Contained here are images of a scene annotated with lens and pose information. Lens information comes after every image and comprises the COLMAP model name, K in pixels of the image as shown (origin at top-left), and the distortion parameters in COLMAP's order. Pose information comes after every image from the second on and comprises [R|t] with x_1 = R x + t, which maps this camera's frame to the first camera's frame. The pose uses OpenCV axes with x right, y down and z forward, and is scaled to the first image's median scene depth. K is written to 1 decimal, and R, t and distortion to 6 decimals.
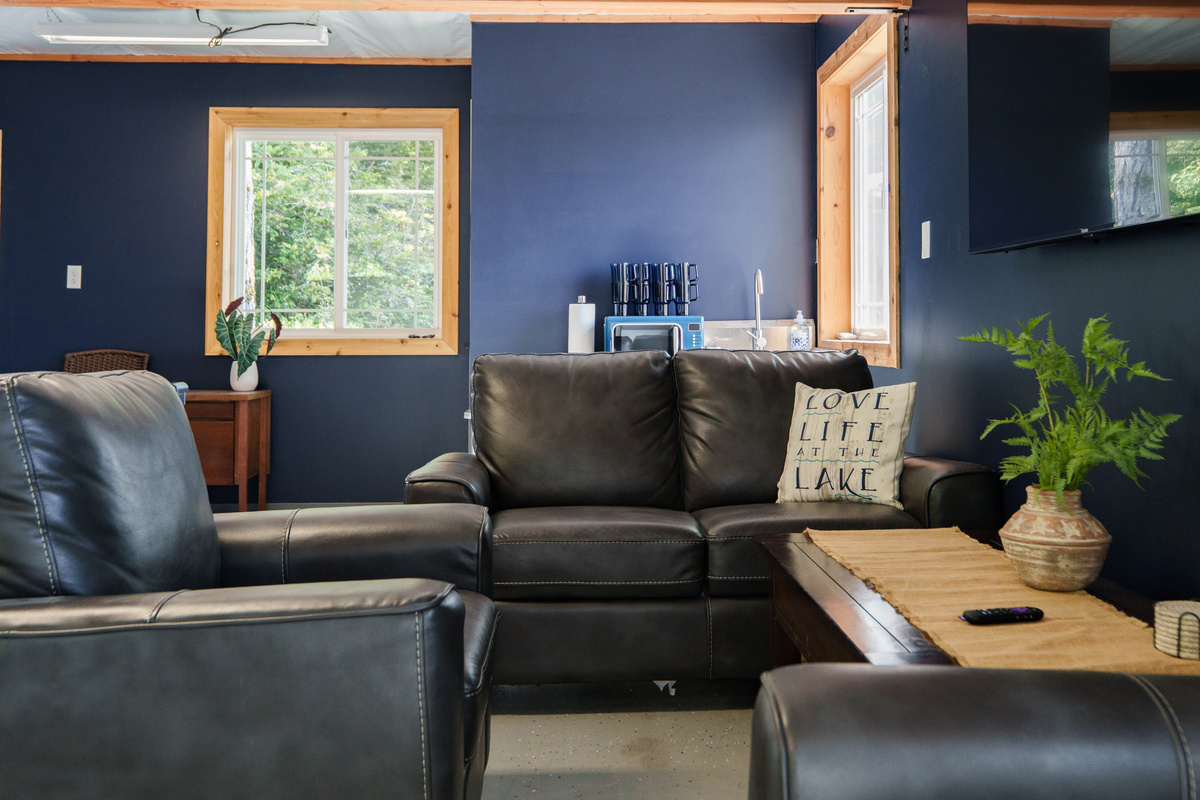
lens RADIAL K [[806.8, 0, 600.0], [0, 806.8, 400.0], [0, 0, 1]] dist [0.004813, -0.000196]
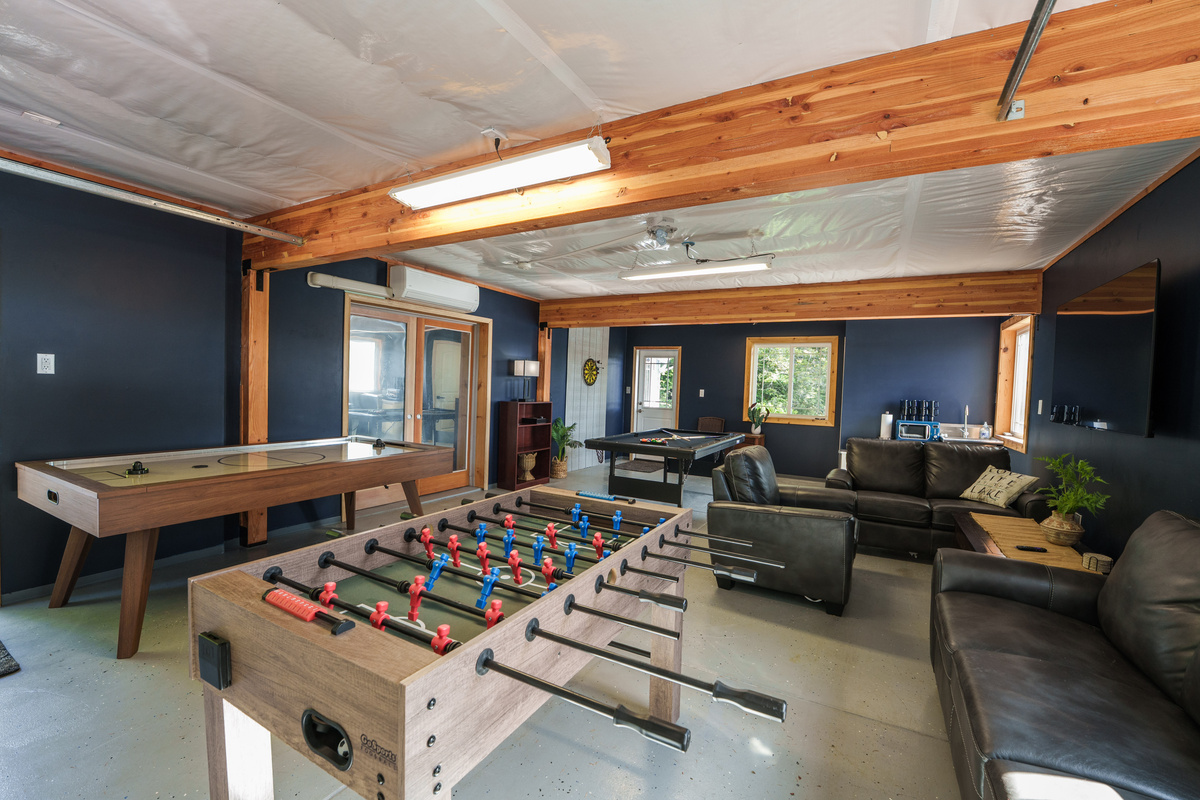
lens RADIAL K [[480.0, 0, 600.0], [0, 480.0, 400.0], [0, 0, 1]] dist [-0.031948, 0.000060]
pose [[0.863245, 0.047484, -0.502547, -0.066785], [-0.024730, 0.998349, 0.051852, -0.265832], [0.504179, -0.032333, 0.862994, -1.014985]]
